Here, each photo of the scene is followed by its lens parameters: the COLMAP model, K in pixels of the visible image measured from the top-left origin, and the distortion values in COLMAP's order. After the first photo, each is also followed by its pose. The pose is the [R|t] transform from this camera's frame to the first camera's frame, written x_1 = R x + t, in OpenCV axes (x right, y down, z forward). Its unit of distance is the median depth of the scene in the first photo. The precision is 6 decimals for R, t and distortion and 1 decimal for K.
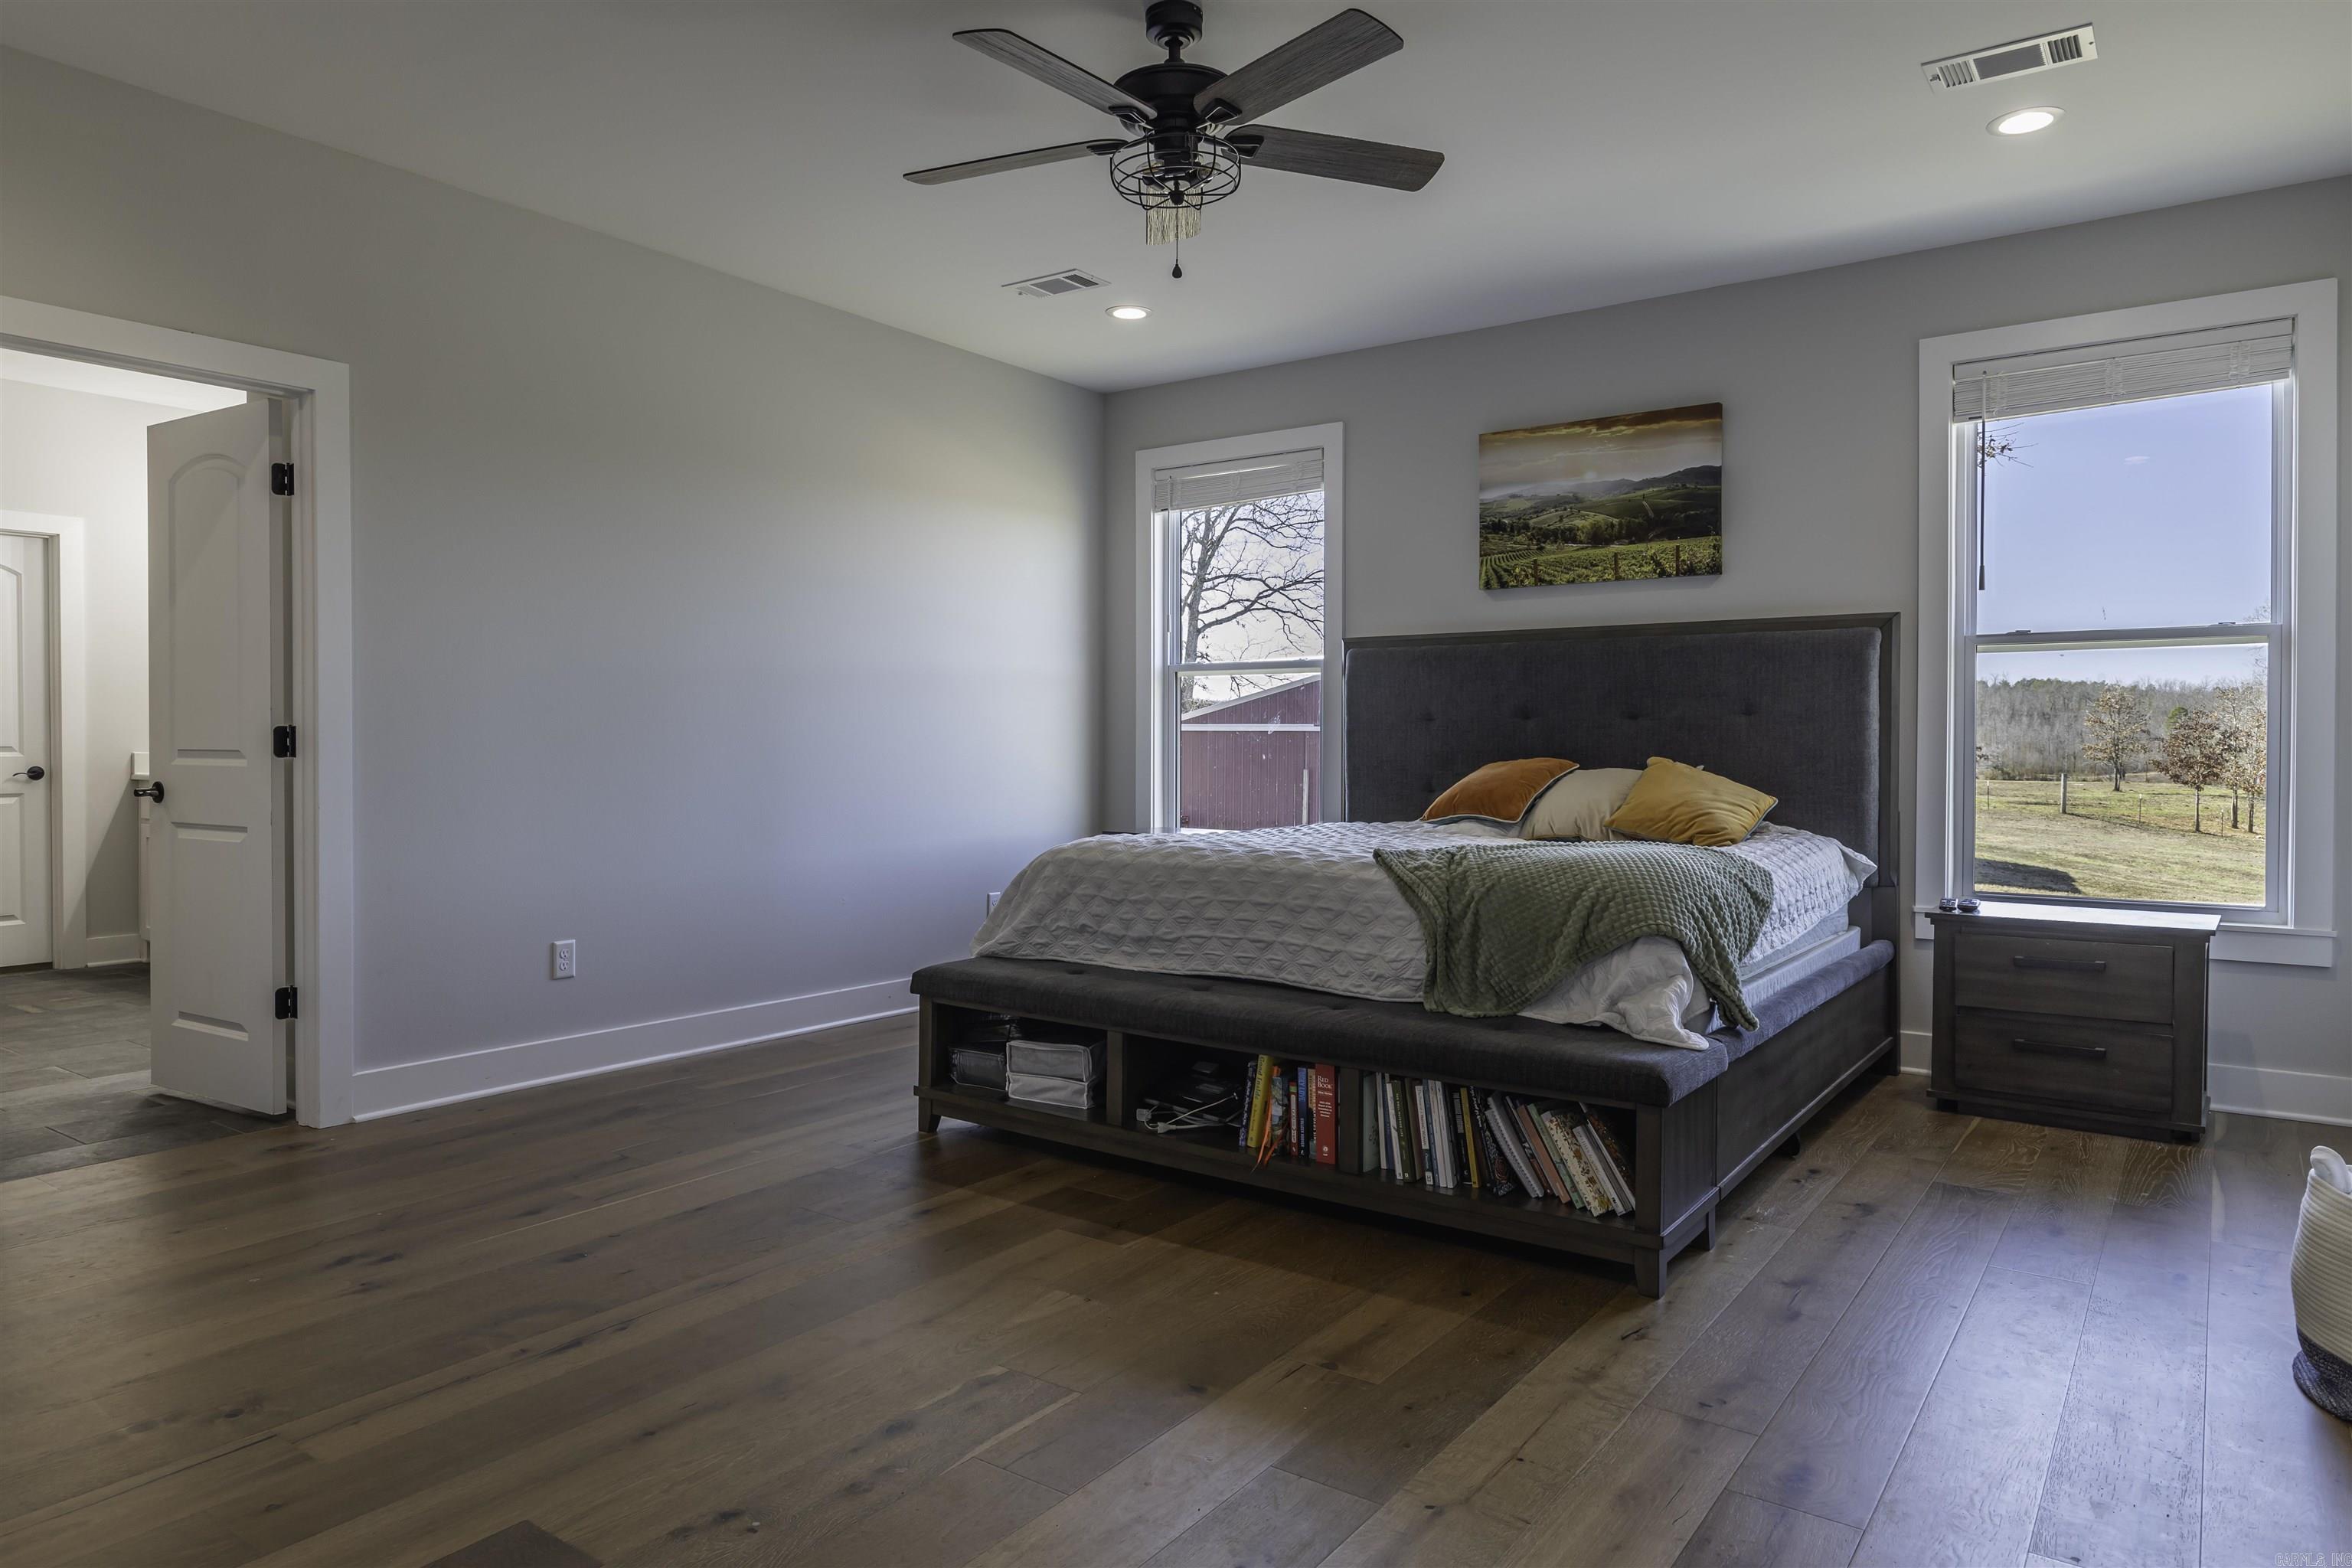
lens RADIAL K [[1436.0, 0, 1172.2], [0, 1436.0, 759.8], [0, 0, 1]] dist [0.006422, 0.002979]
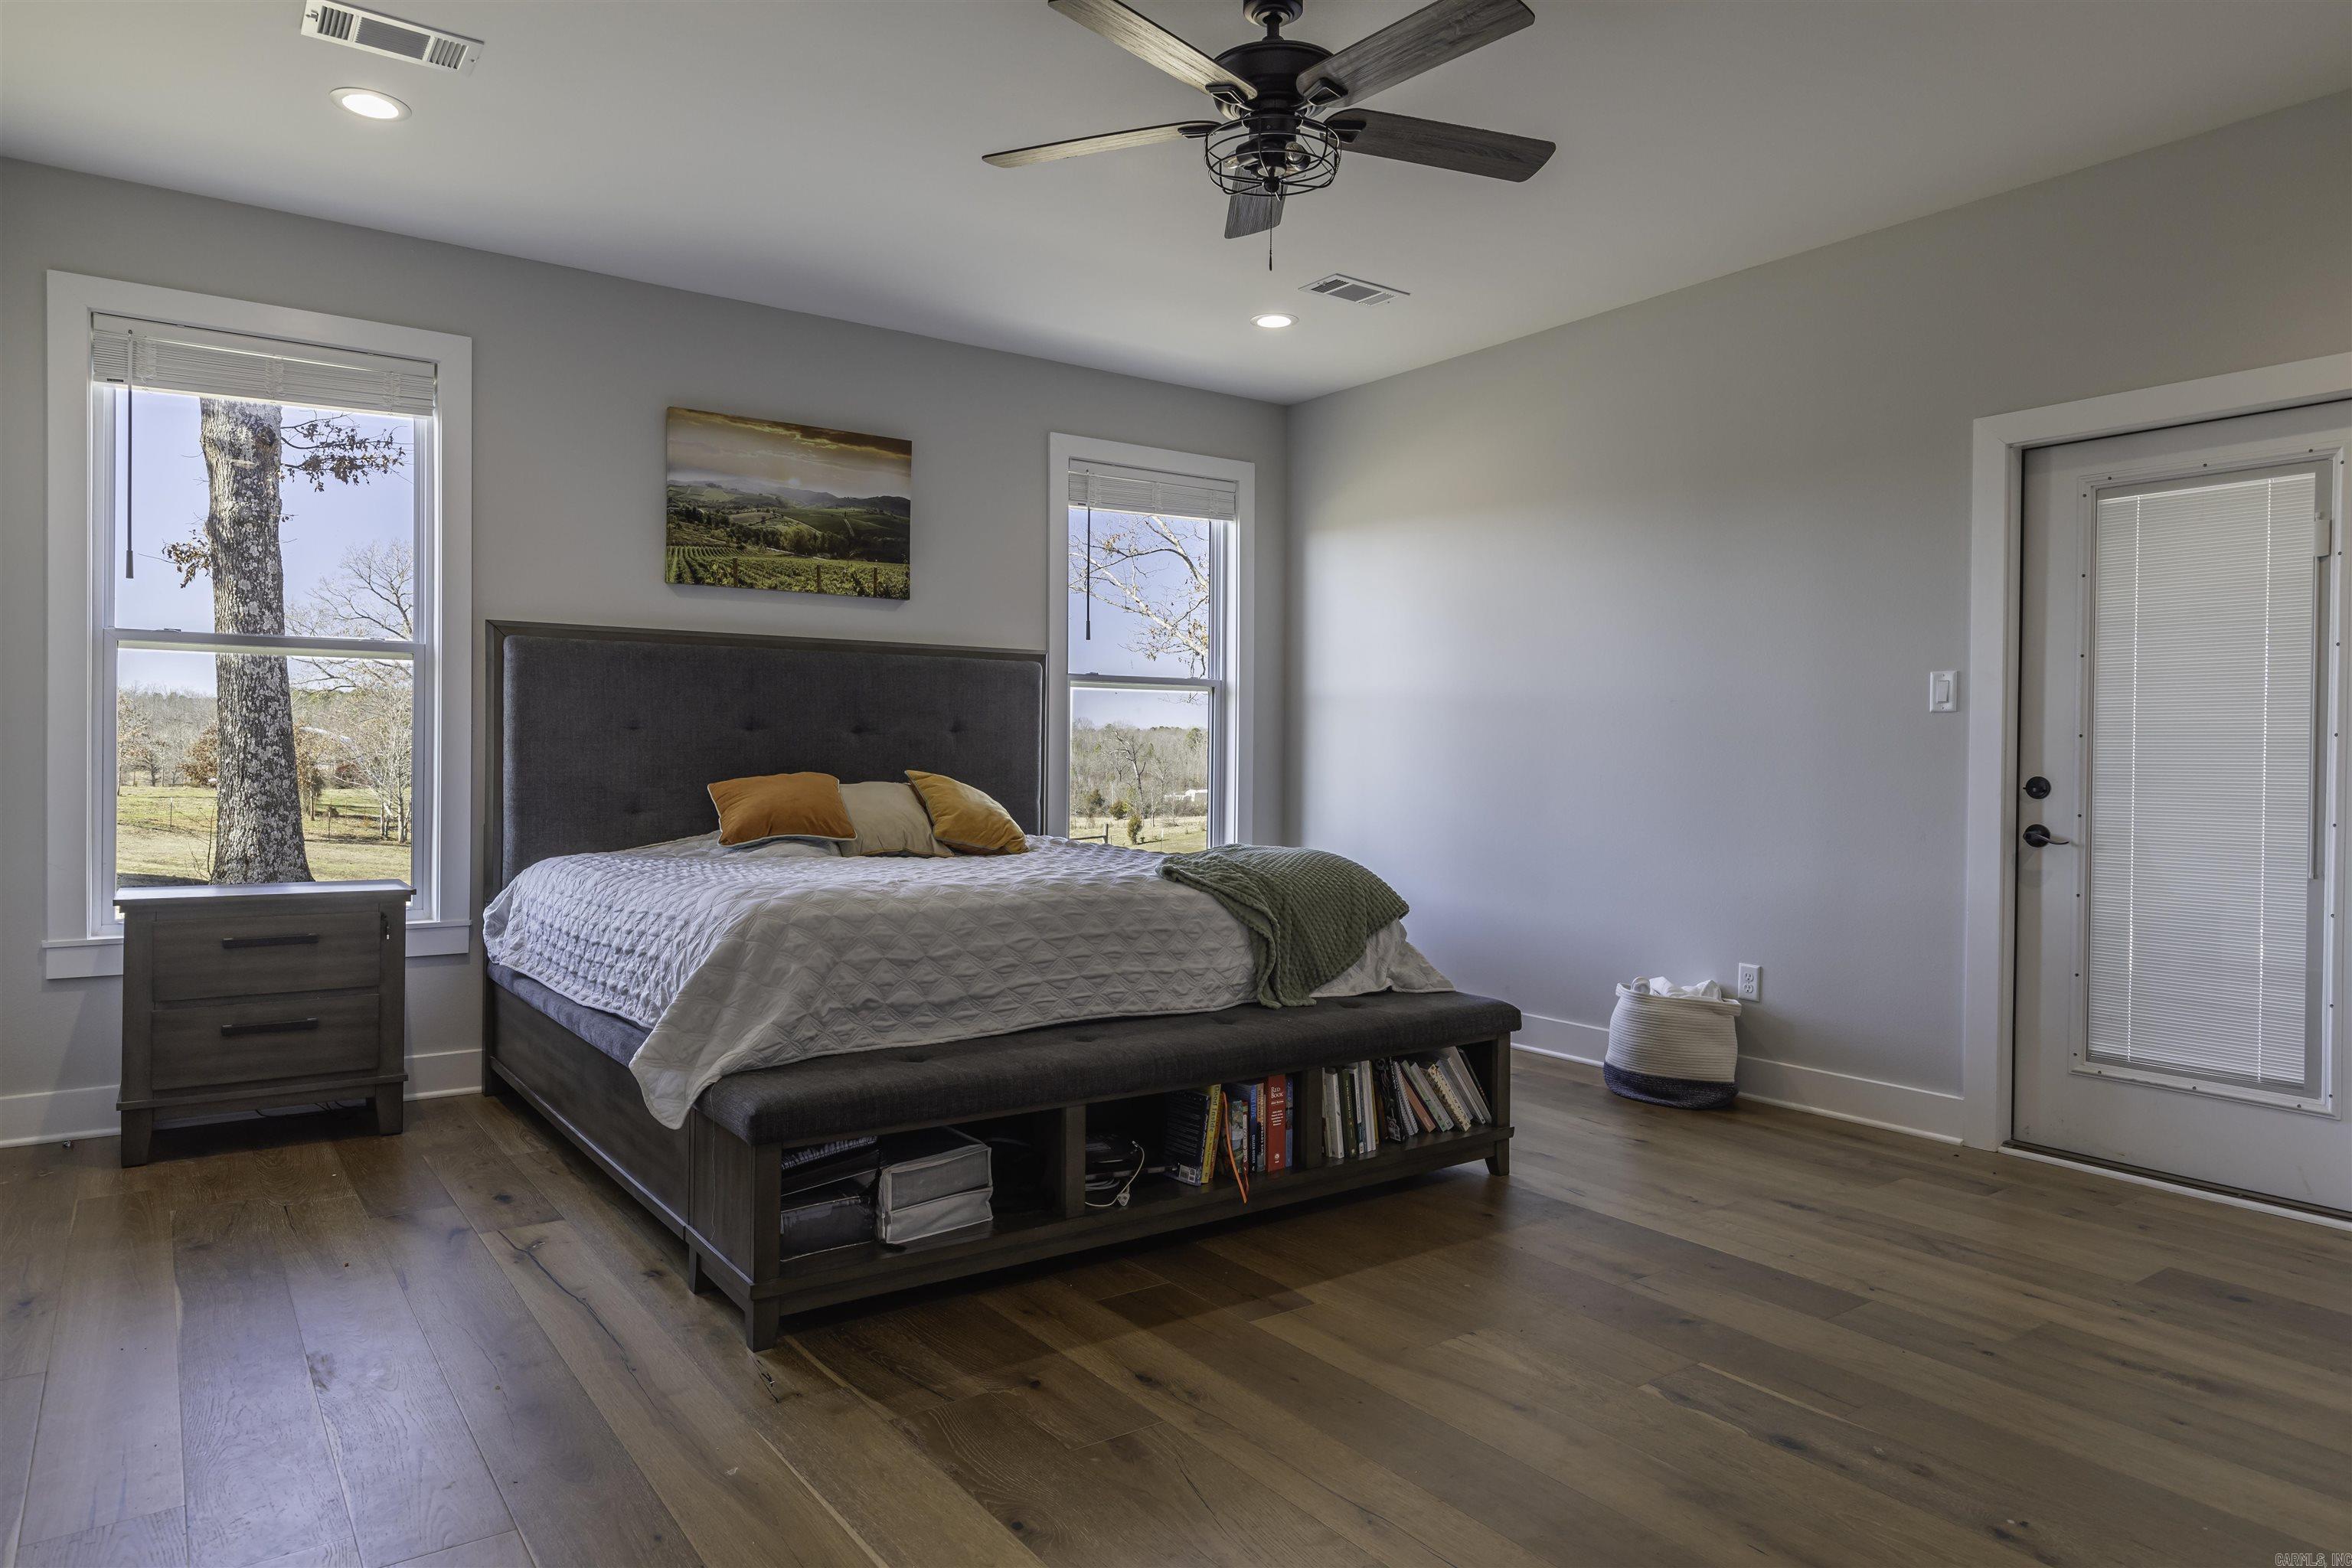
lens RADIAL K [[1436.0, 0, 1115.3], [0, 1436.0, 765.7], [0, 0, 1]] dist [0.006422, 0.002979]
pose [[0.337239, -0.007263, 0.941391, -0.639554], [0.005076, 0.999970, 0.005897, -0.011587], [-0.941405, 0.002790, 0.337266, 0.539539]]
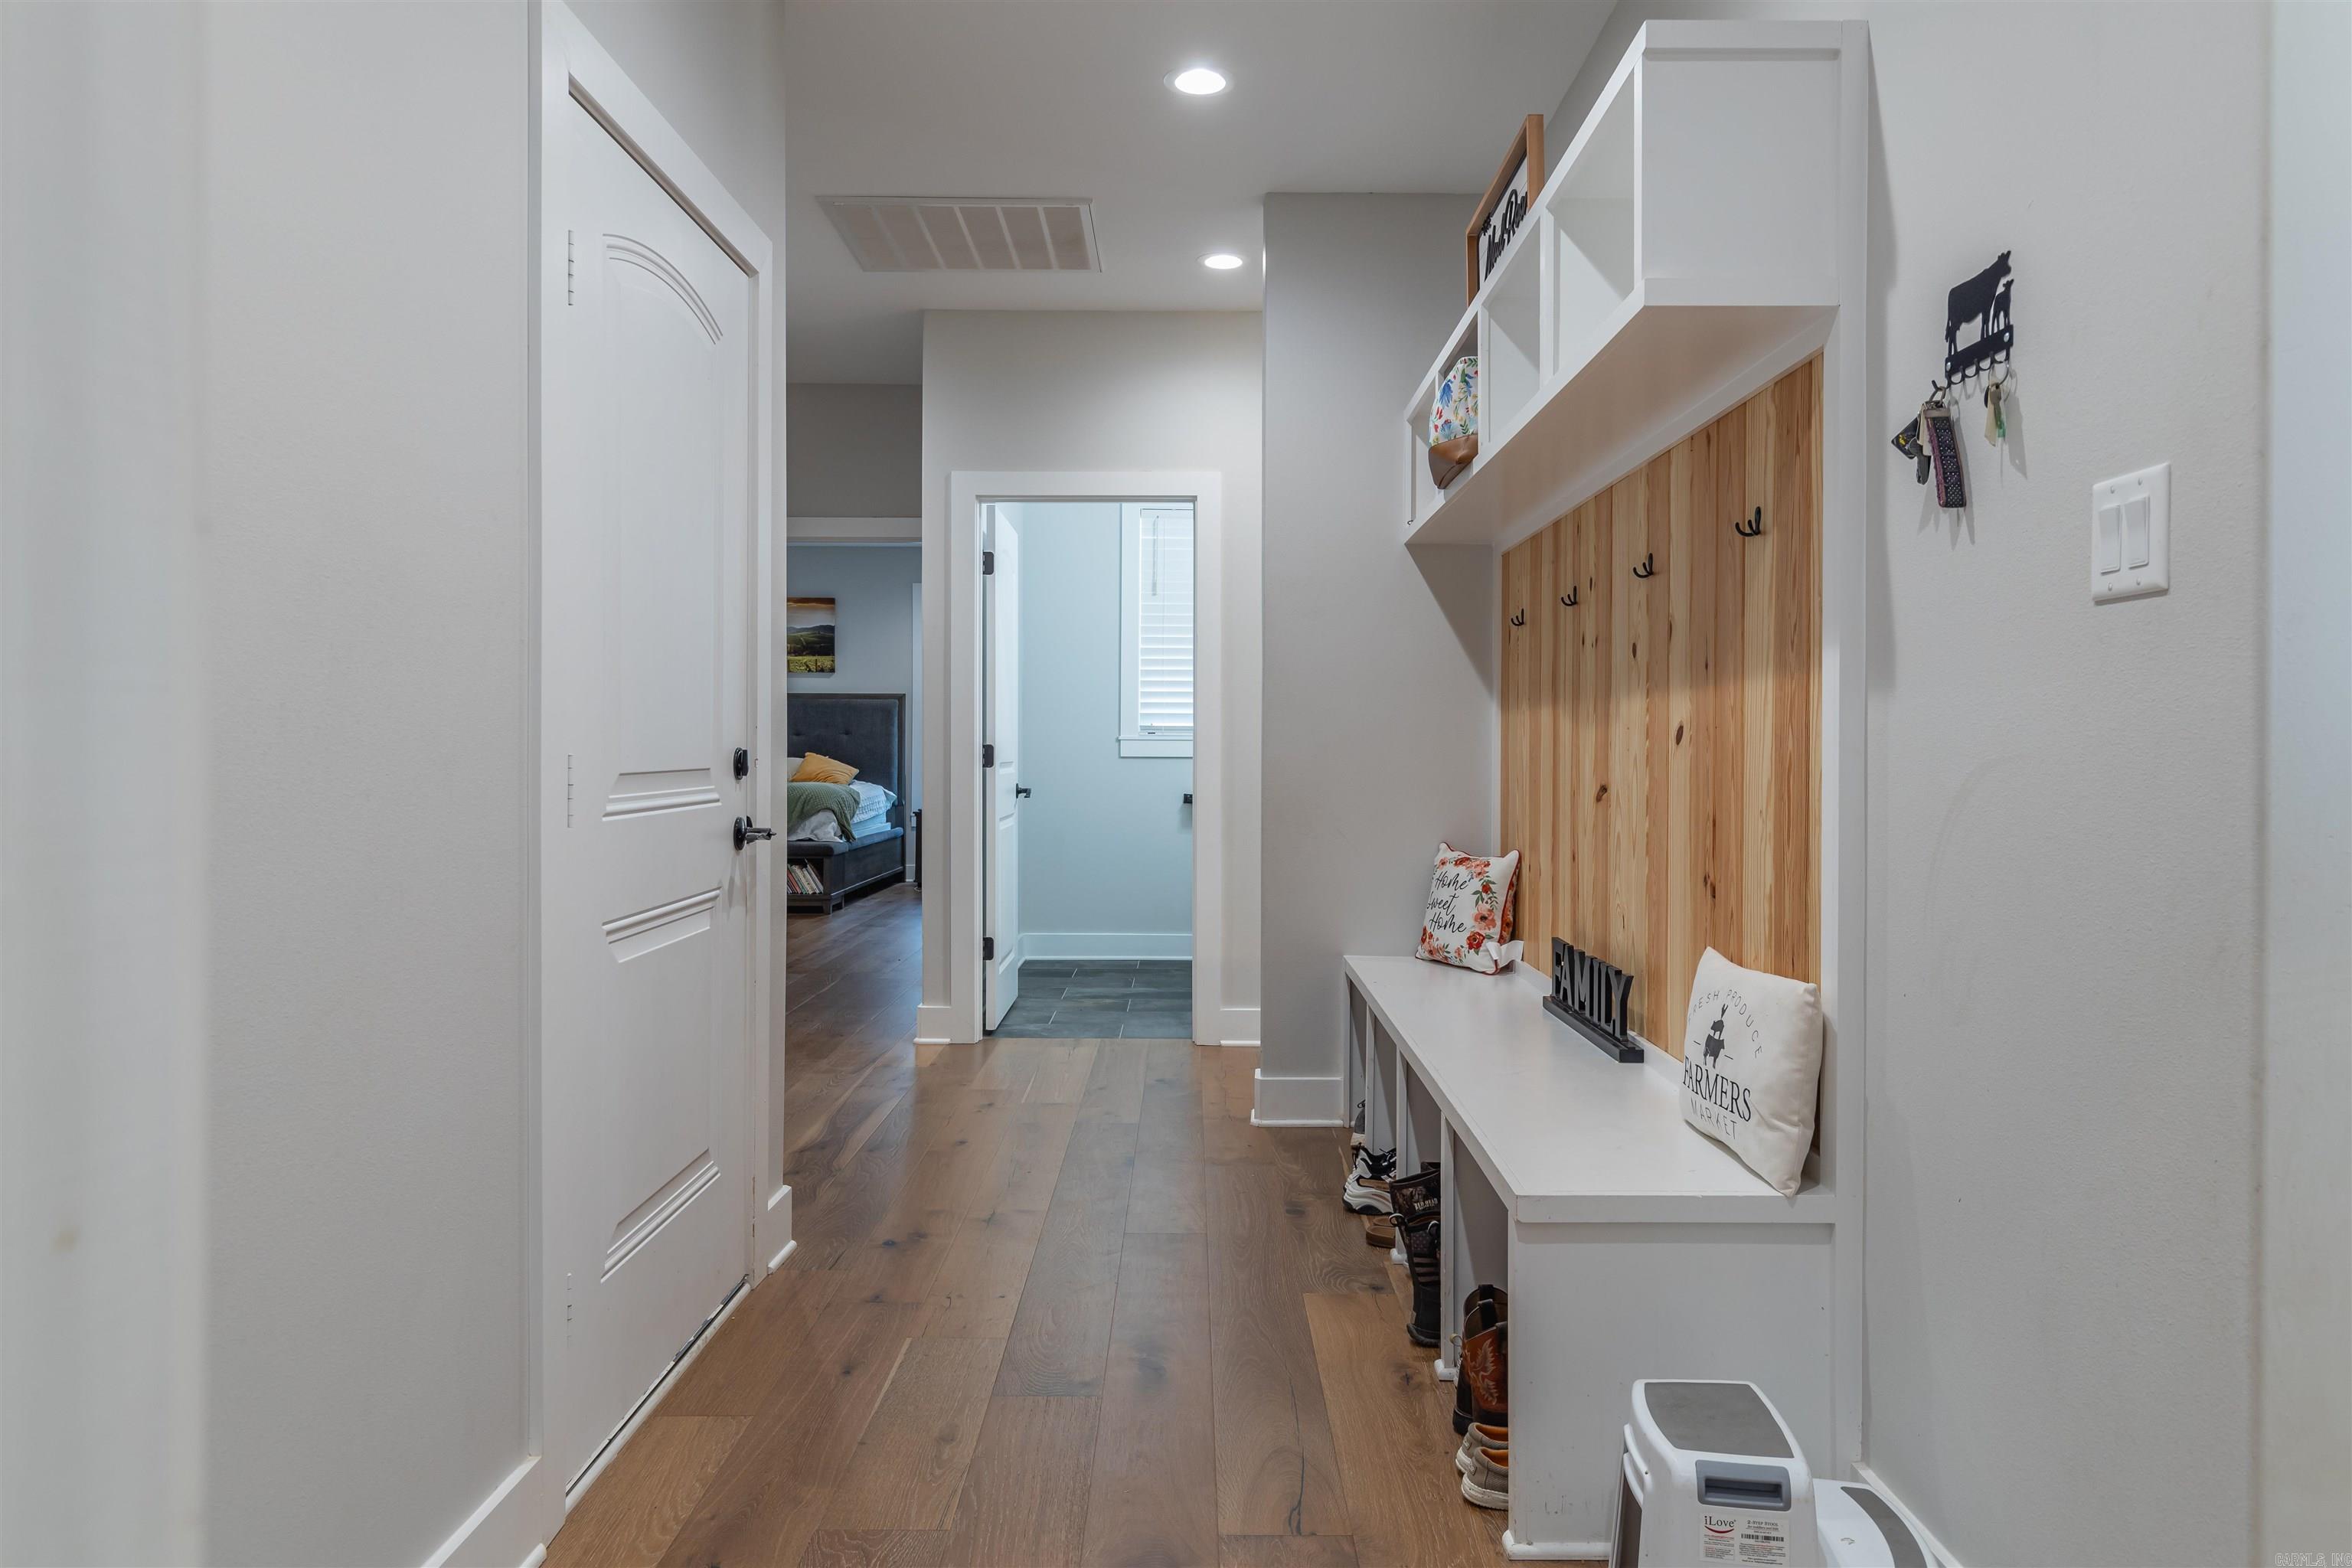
lens RADIAL K [[1562.5, 0, 1176.6], [0, 1562.5, 774.1], [0, 0, 1]] dist [-0.007738, -0.001702]
pose [[0.817544, -0.006585, 0.575829, -0.666868], [0.005377, 0.999978, 0.003802, 0.028278], [-0.575842, -0.000012, 0.817561, -1.480793]]
